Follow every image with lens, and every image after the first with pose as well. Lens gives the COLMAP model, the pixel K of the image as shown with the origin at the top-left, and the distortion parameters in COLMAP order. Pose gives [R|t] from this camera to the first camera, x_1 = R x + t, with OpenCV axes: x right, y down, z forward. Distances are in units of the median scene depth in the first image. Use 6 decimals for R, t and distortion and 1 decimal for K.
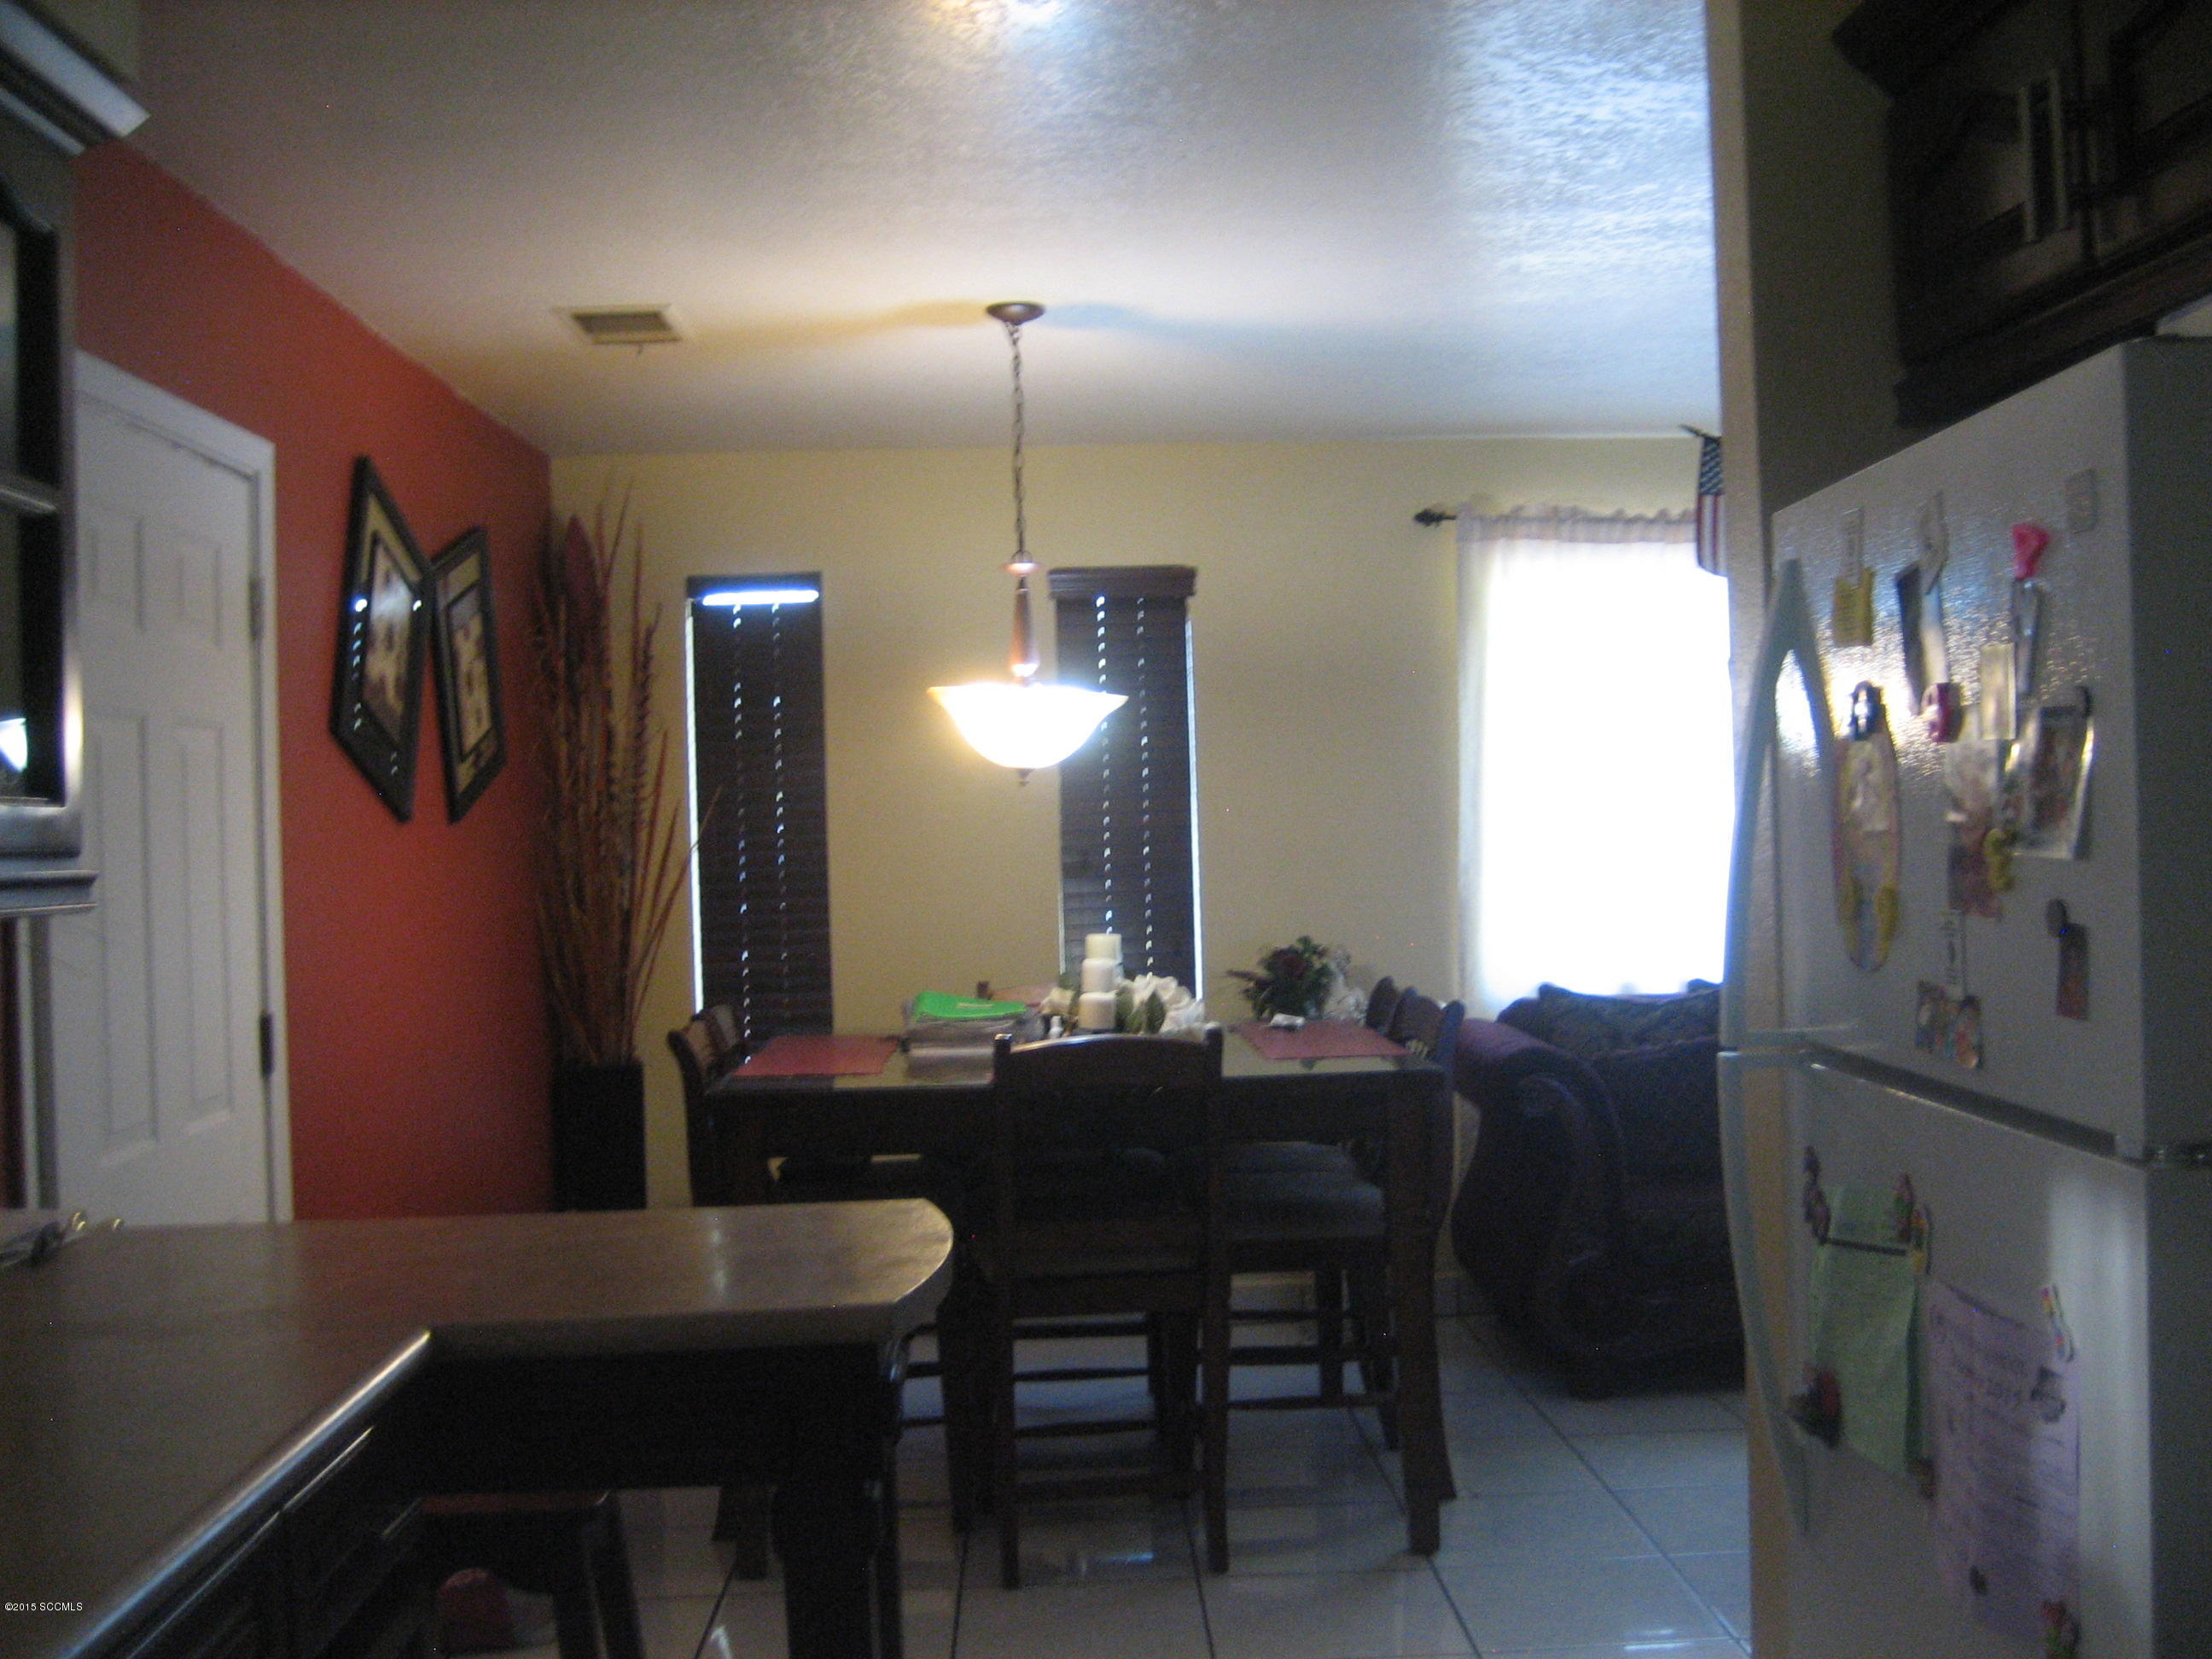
lens RADIAL K [[2295.2, 0, 1106.0], [0, 2295.2, 829.5], [0, 0, 1]] dist [-0.074466, -0.000847]
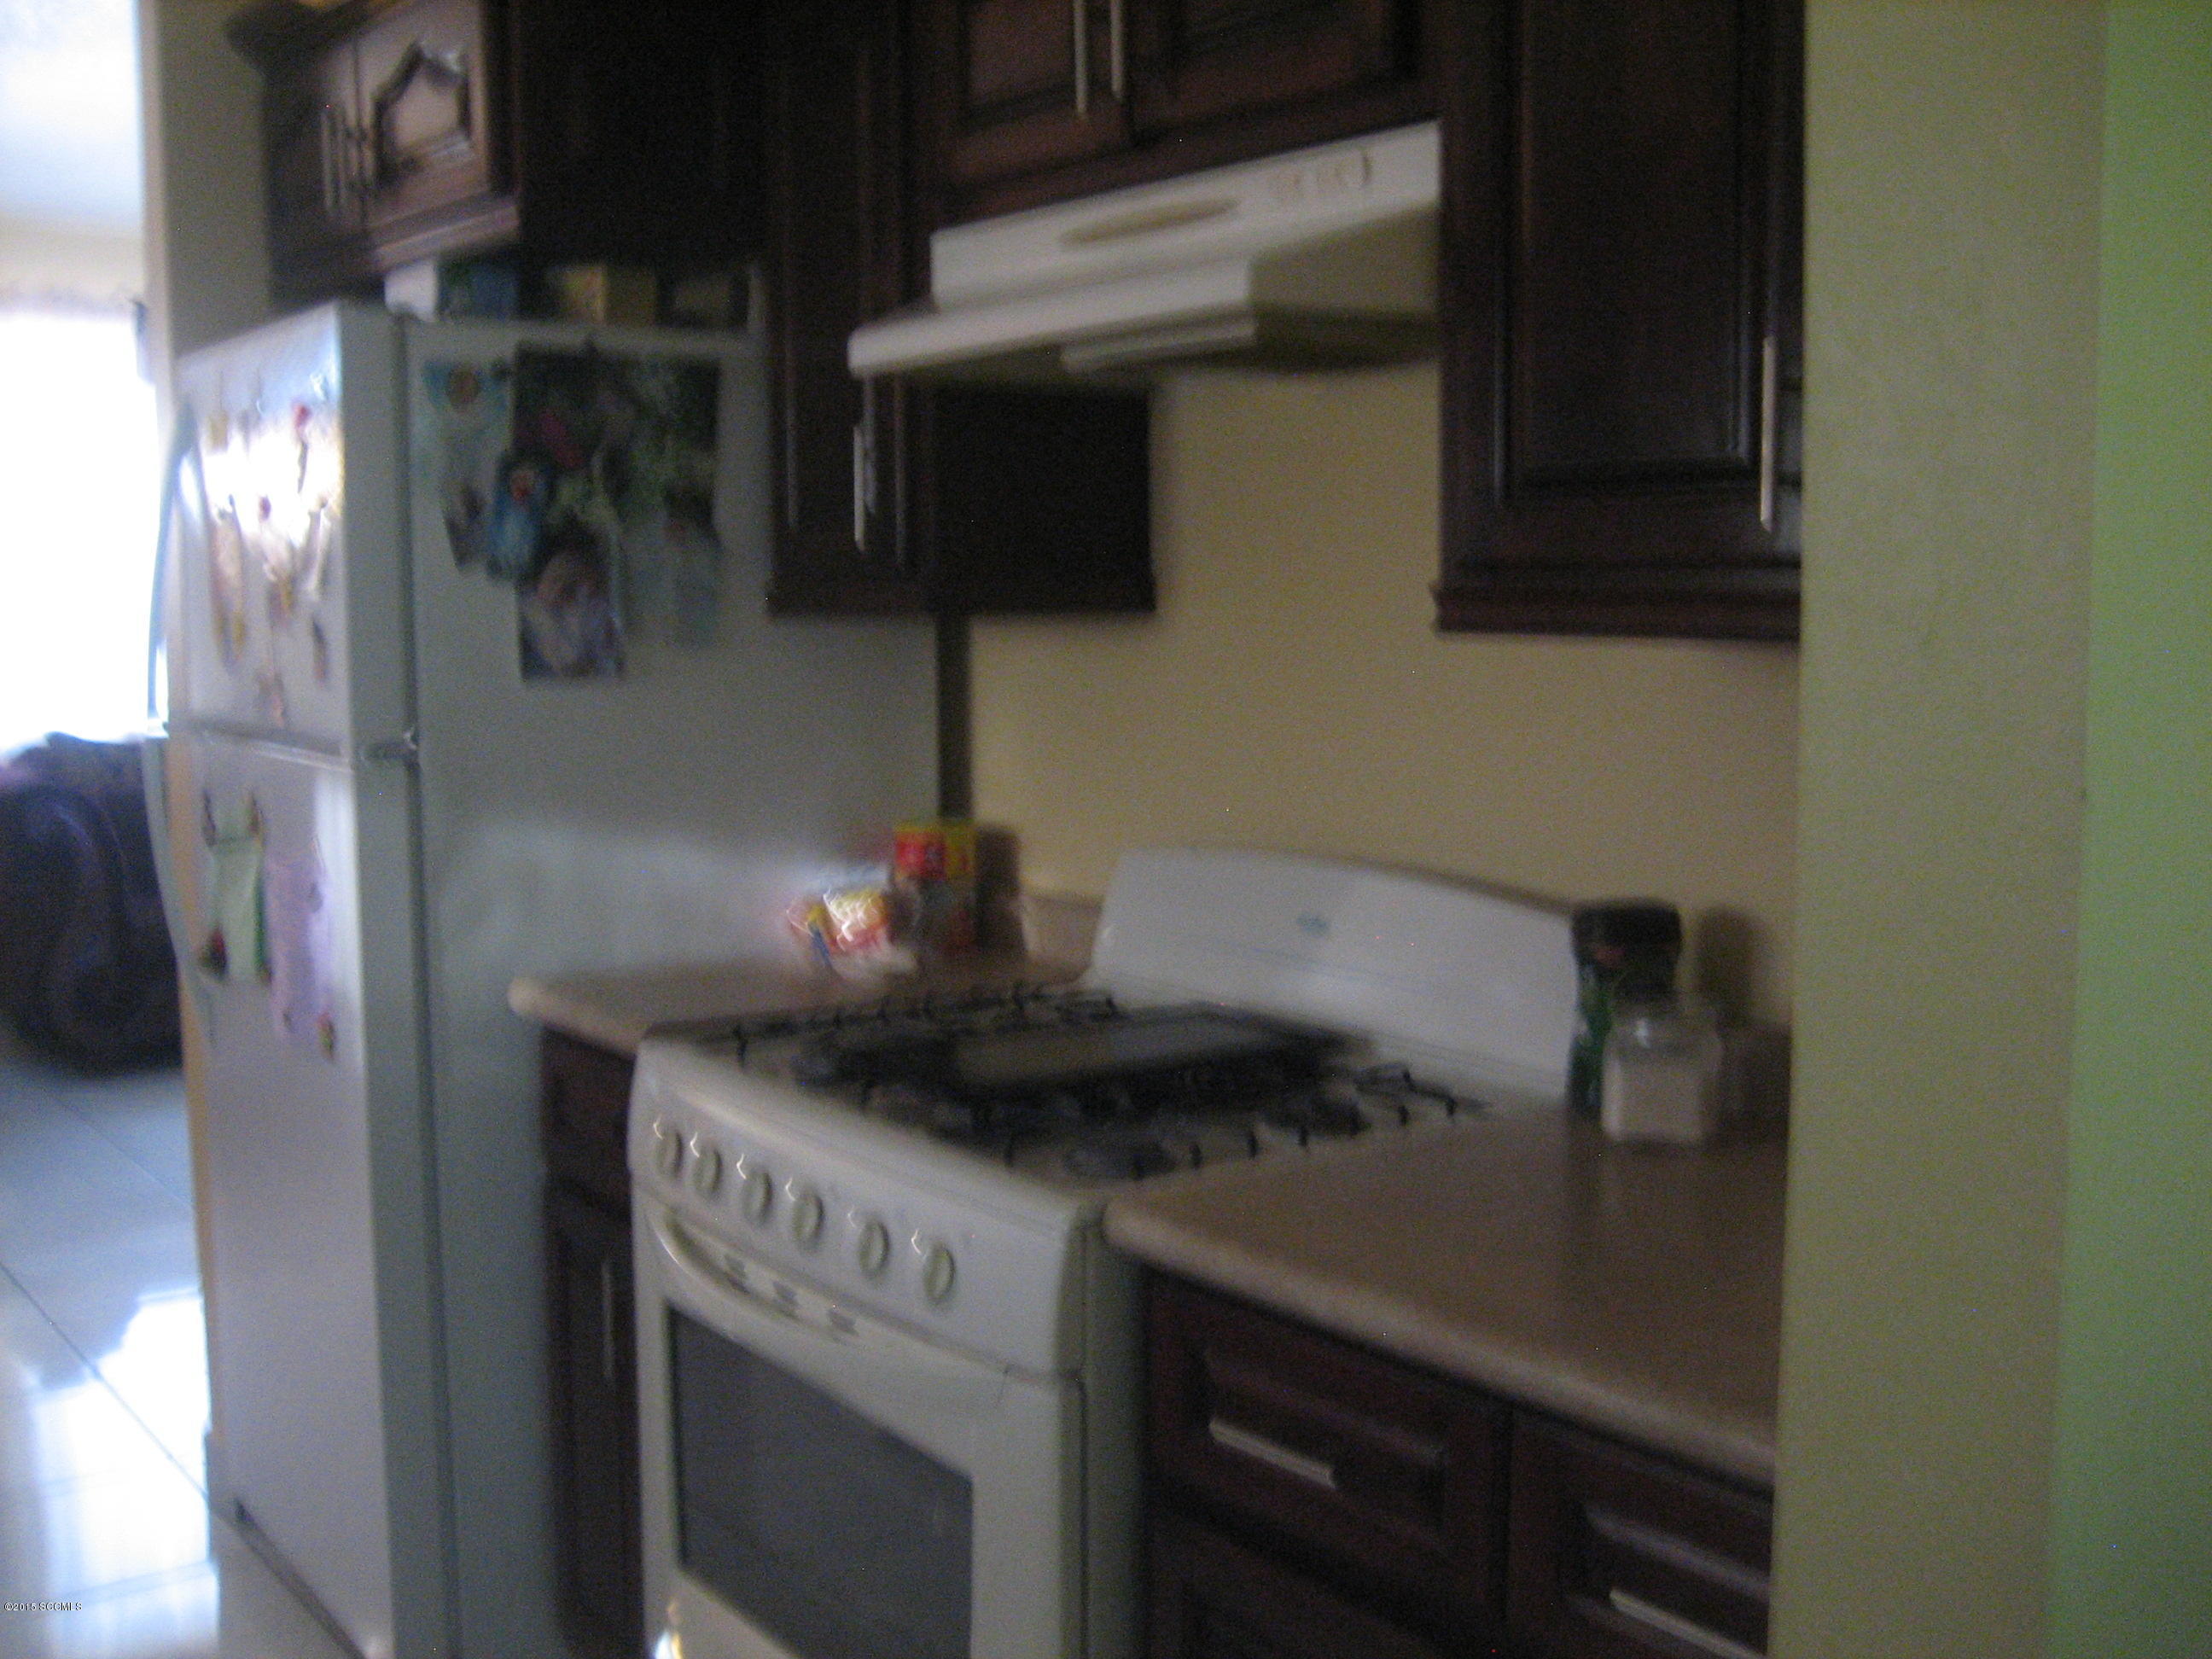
lens RADIAL K [[2295.2, 0, 1106.0], [0, 2295.2, 829.5], [0, 0, 1]] dist [-0.074466, -0.000847]
pose [[0.814896, -0.038771, 0.578309, -0.088371], [-0.020986, 0.995132, 0.096288, 0.011085], [-0.579228, -0.090601, 0.810115, -0.666499]]
